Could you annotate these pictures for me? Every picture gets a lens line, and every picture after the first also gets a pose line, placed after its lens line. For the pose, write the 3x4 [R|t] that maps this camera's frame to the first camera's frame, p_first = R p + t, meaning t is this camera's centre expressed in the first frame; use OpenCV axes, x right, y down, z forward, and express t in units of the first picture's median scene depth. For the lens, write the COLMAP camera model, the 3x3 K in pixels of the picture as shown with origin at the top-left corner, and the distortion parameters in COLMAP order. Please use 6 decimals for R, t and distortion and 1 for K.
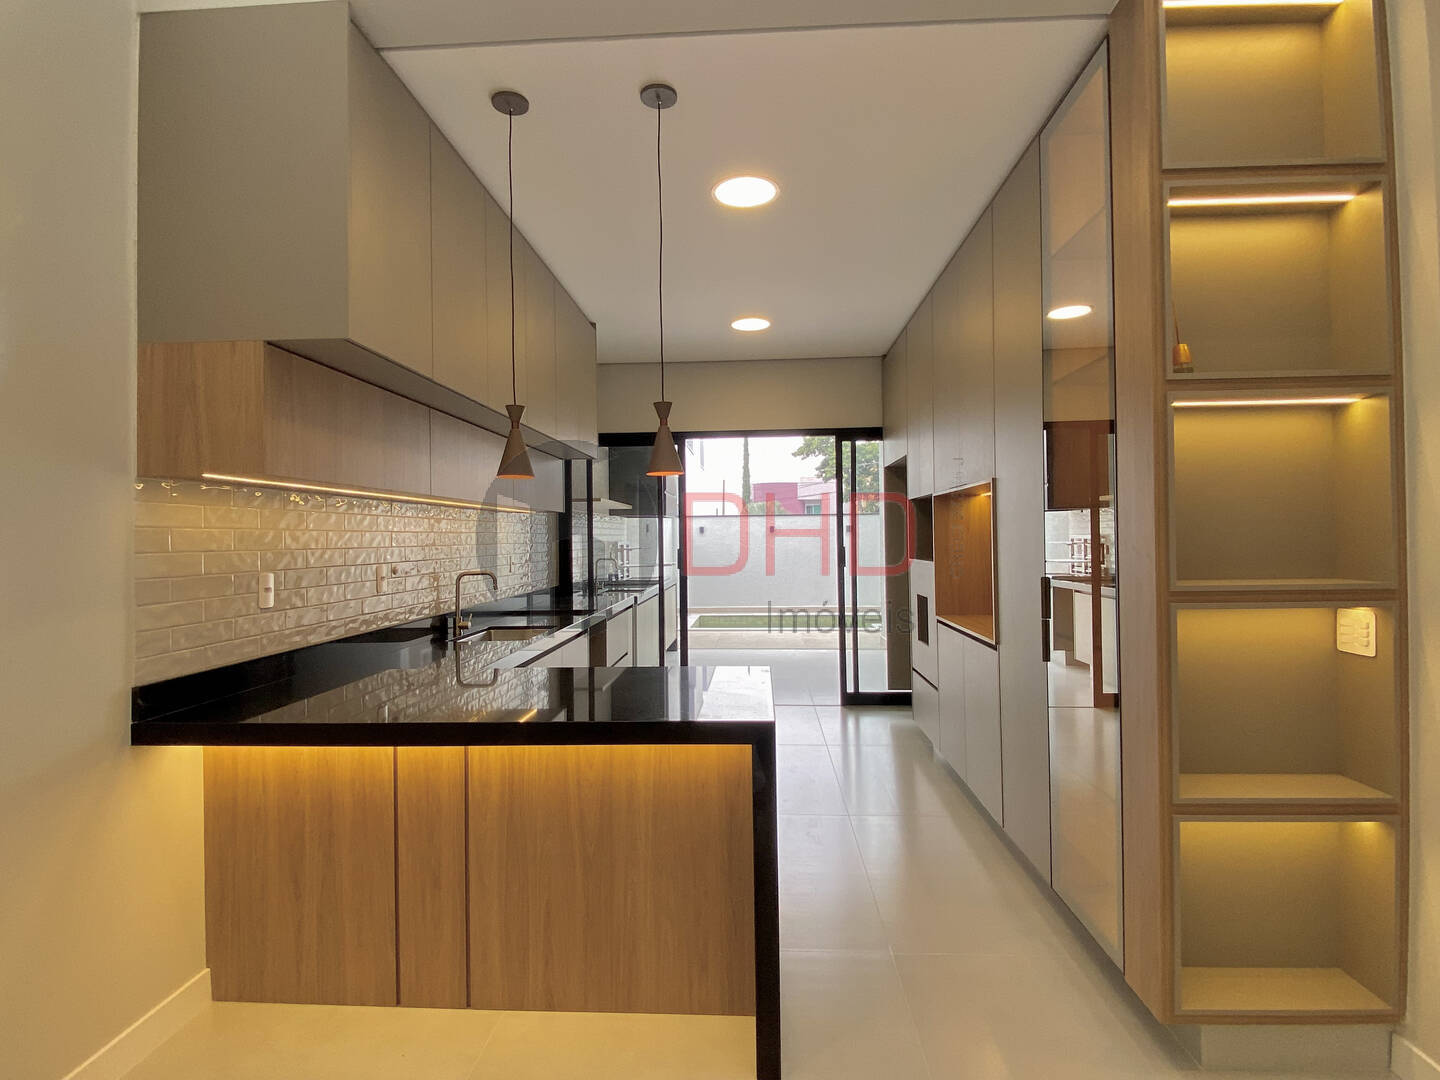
lens RADIAL K [[714.1, 0, 720.0], [0, 714.1, 540.0], [0, 0, 1]] dist [0.000441, -0.013206]
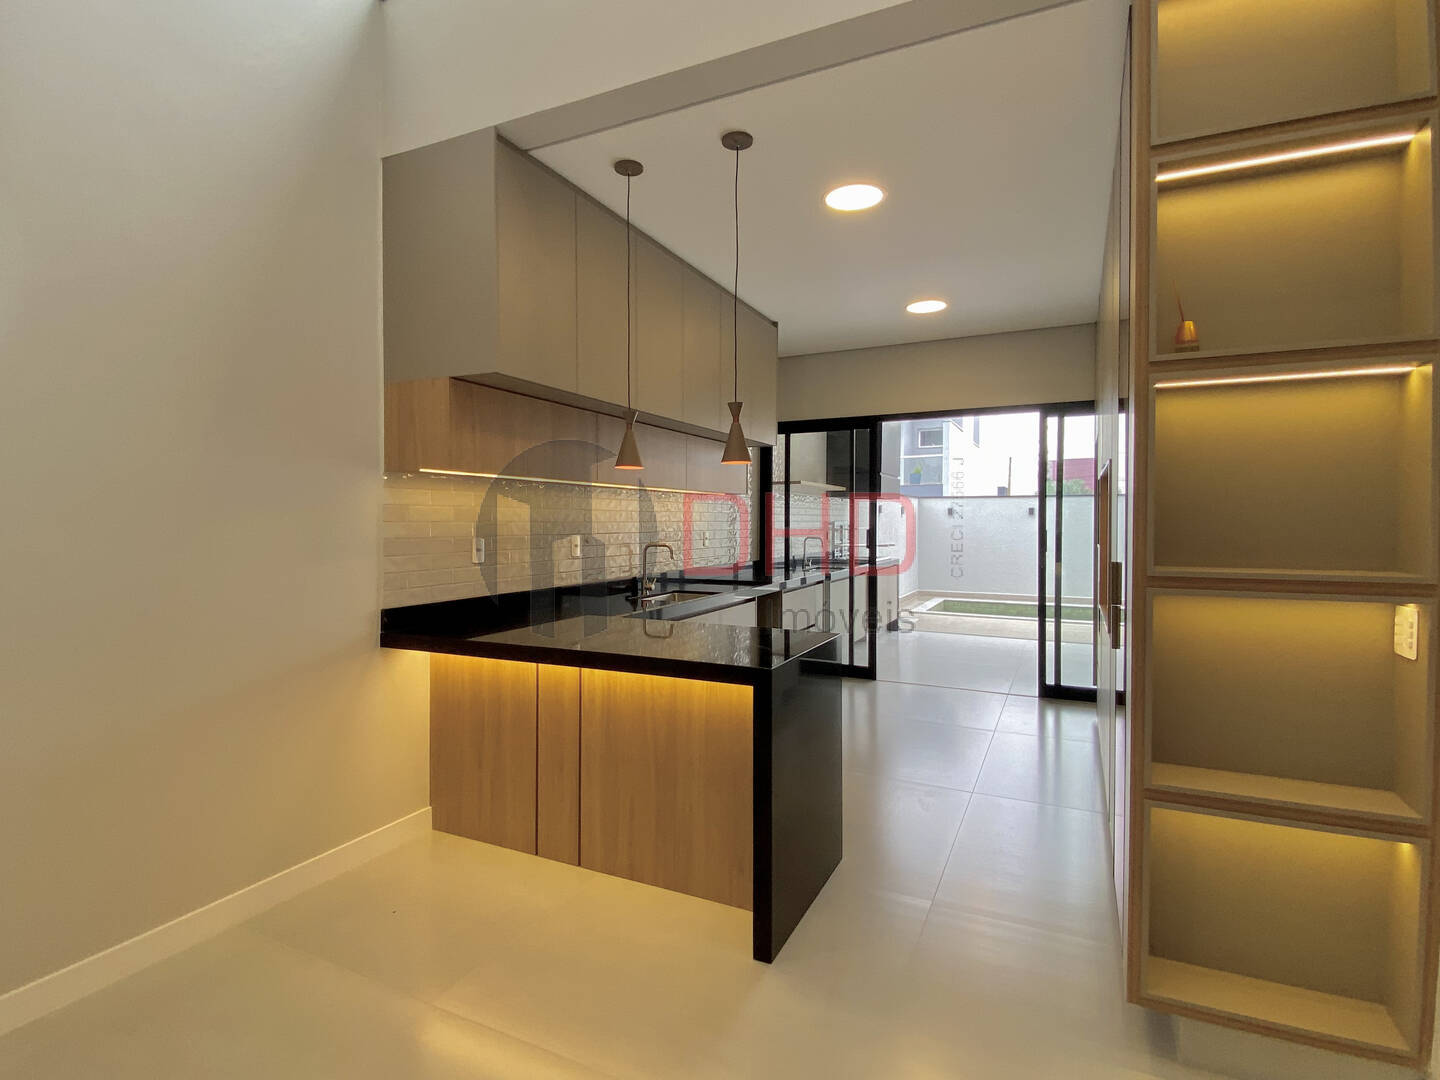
lens RADIAL K [[722.8, 0, 720.0], [0, 722.8, 540.0], [0, 0, 1]] dist [0.017656, -0.027598]
pose [[0.919664, 0.024877, -0.391917, 0.402852], [-0.014638, 0.999470, 0.029092, 0.001675], [0.392433, -0.021018, 0.919540, -0.135419]]
